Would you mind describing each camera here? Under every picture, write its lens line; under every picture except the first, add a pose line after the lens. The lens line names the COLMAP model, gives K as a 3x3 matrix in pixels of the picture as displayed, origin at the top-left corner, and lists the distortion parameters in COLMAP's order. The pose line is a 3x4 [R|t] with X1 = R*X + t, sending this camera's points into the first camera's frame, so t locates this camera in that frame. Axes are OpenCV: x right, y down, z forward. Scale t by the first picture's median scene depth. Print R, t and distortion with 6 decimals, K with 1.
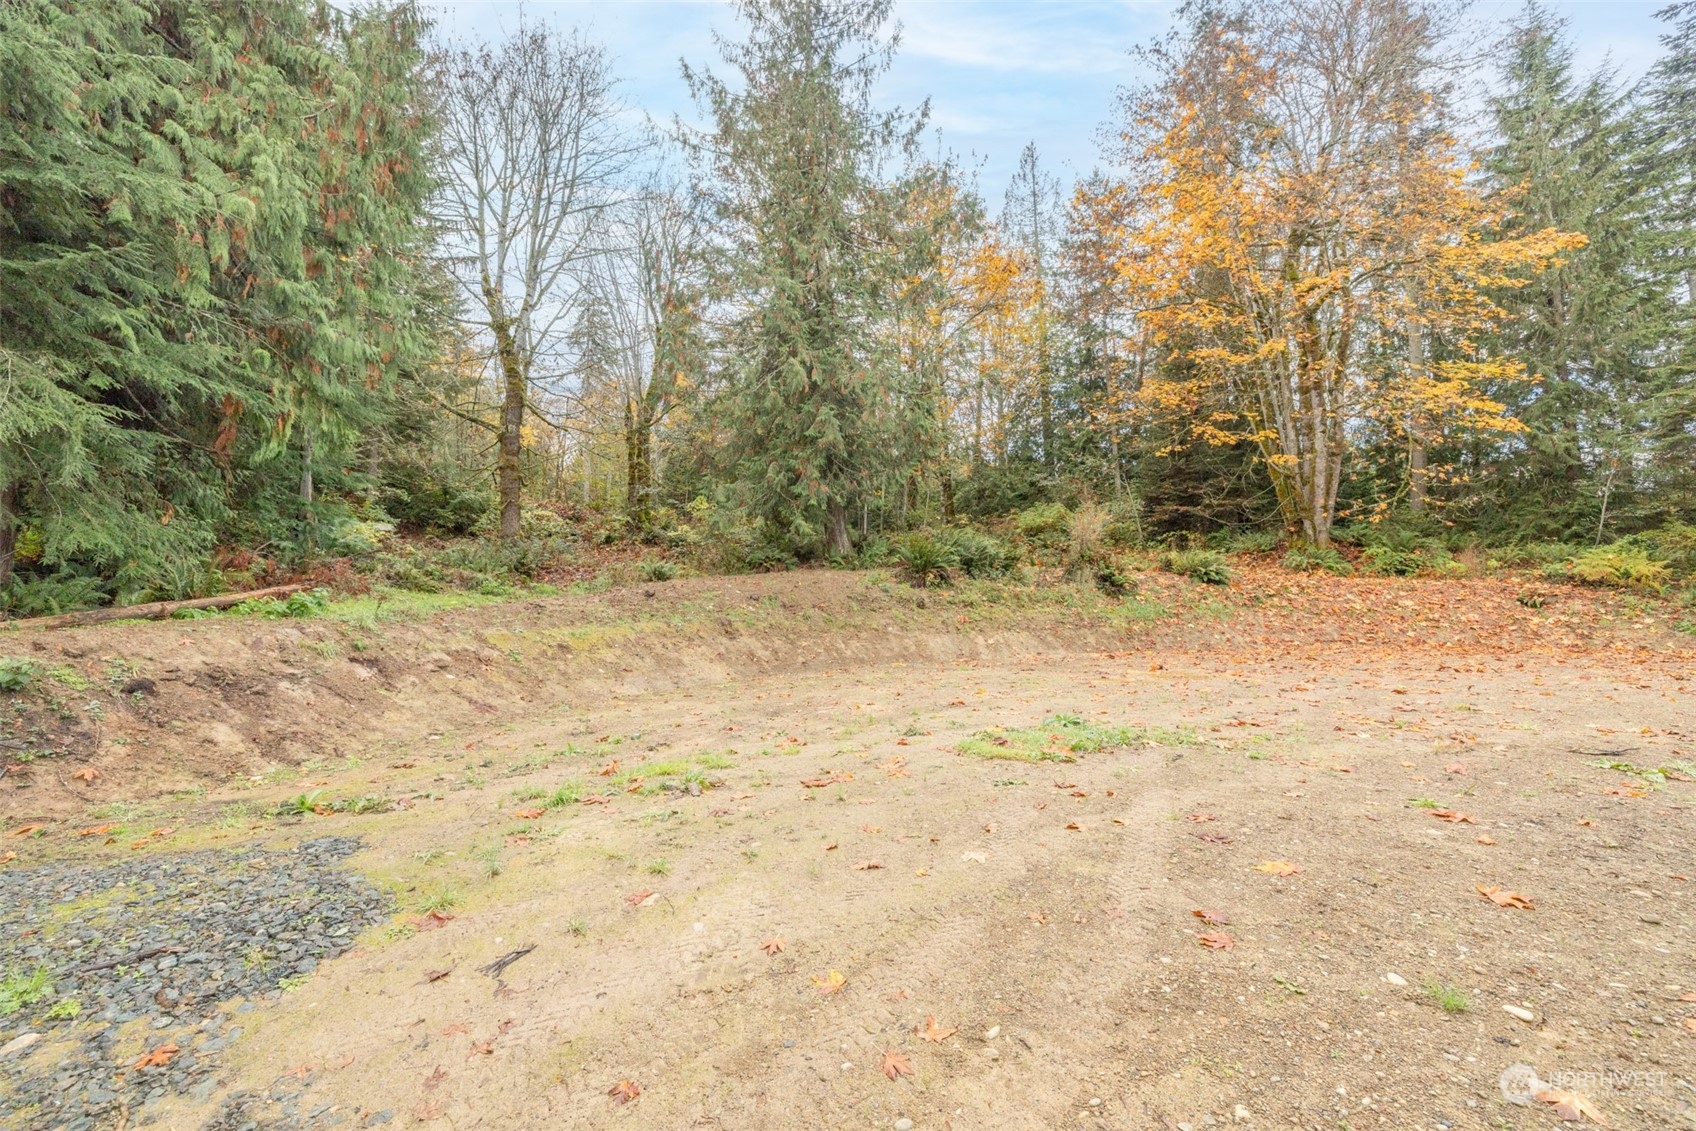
lens RADIAL K [[715.9, 0, 847.3], [0, 715.9, 554.8], [0, 0, 1]] dist [0.007082, -0.001828]
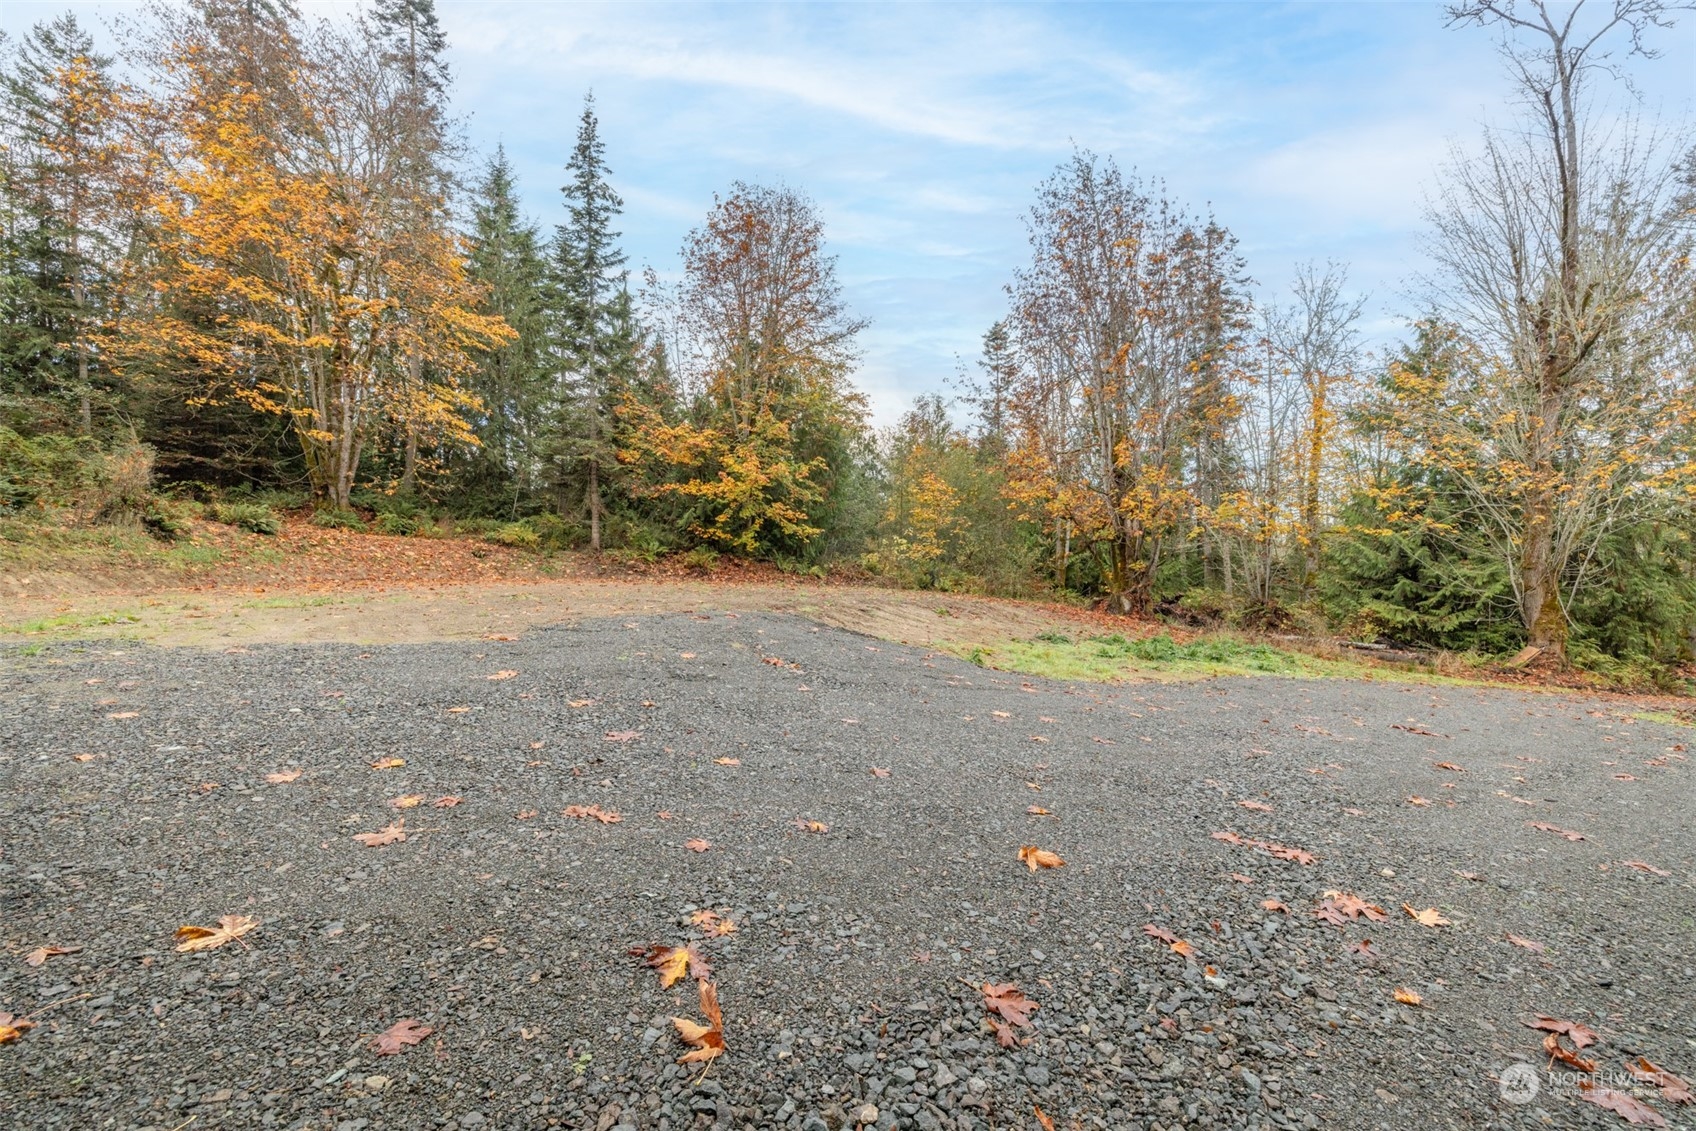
lens RADIAL K [[715.9, 0, 837.6], [0, 715.9, 557.8], [0, 0, 1]] dist [0.007082, -0.001828]
pose [[0.326786, 0.018178, 0.944923, -0.262009], [-0.070481, 0.997500, 0.005186, 0.006293], [-0.942466, -0.068293, 0.327251, -0.245484]]
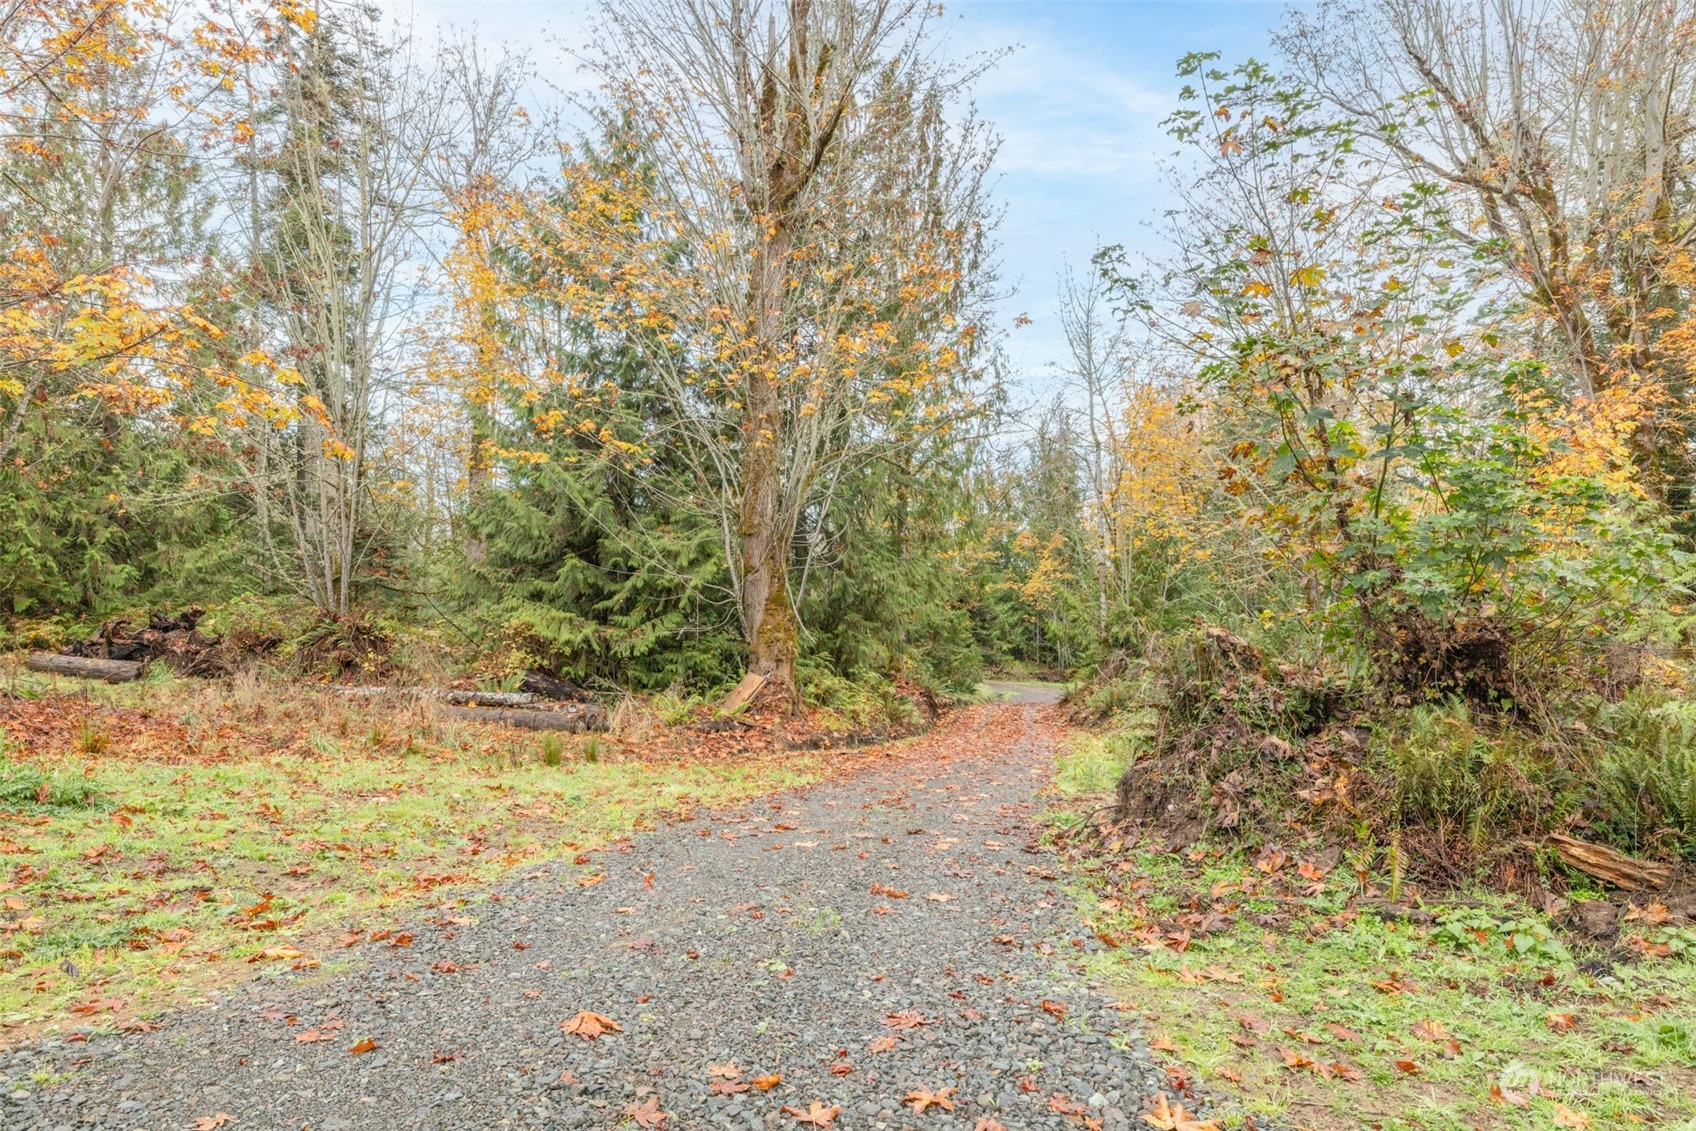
lens RADIAL K [[1022.1, 0, 849.6], [0, 1022.1, 561.9], [0, 0, 1]] dist [0.008888, 0.000553]
pose [[-0.510936, 0.024091, 0.859281, 0.347002], [-0.048212, 0.997231, -0.056625, 0.023491], [-0.858265, -0.070360, -0.508360, -0.521151]]
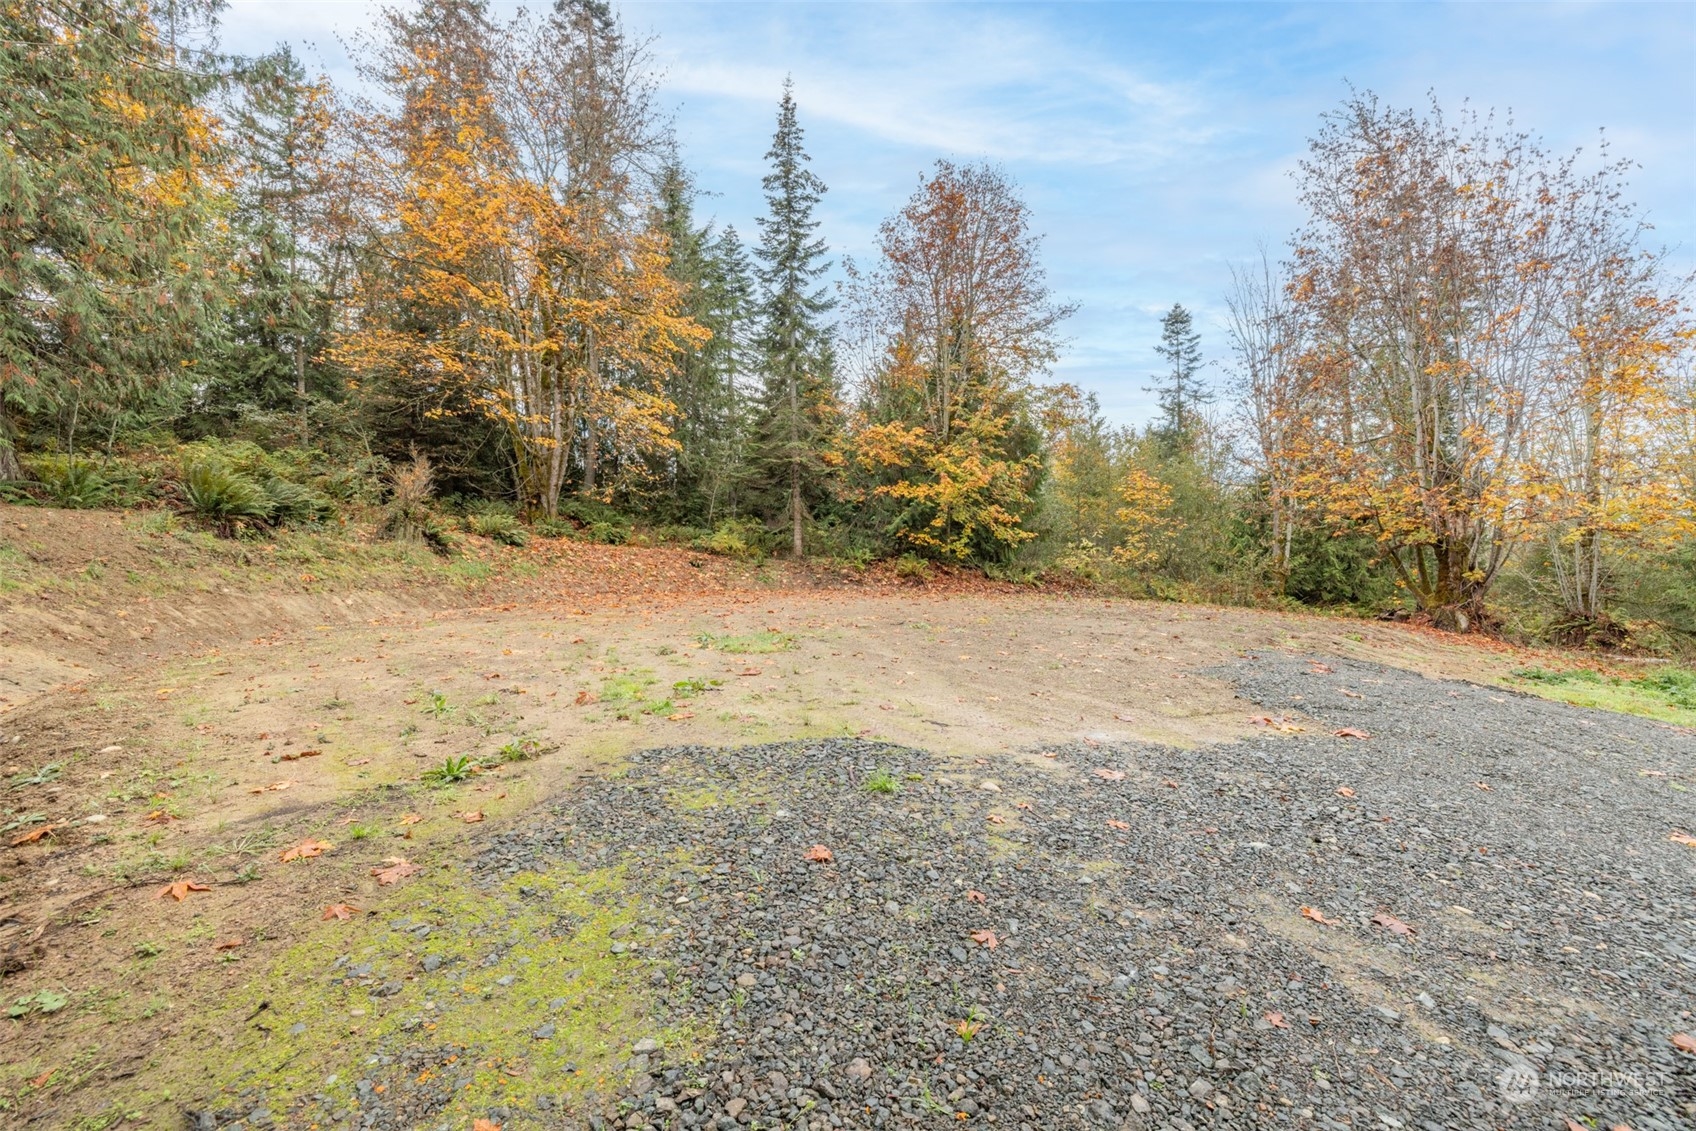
lens RADIAL K [[715.9, 0, 836.4], [0, 715.9, 557.2], [0, 0, 1]] dist [0.007082, -0.001828]
pose [[0.433019, 0.017247, 0.901220, -0.258309], [-0.063942, 0.997886, 0.011626, 0.011247], [-0.899114, -0.062660, 0.433206, 0.046222]]
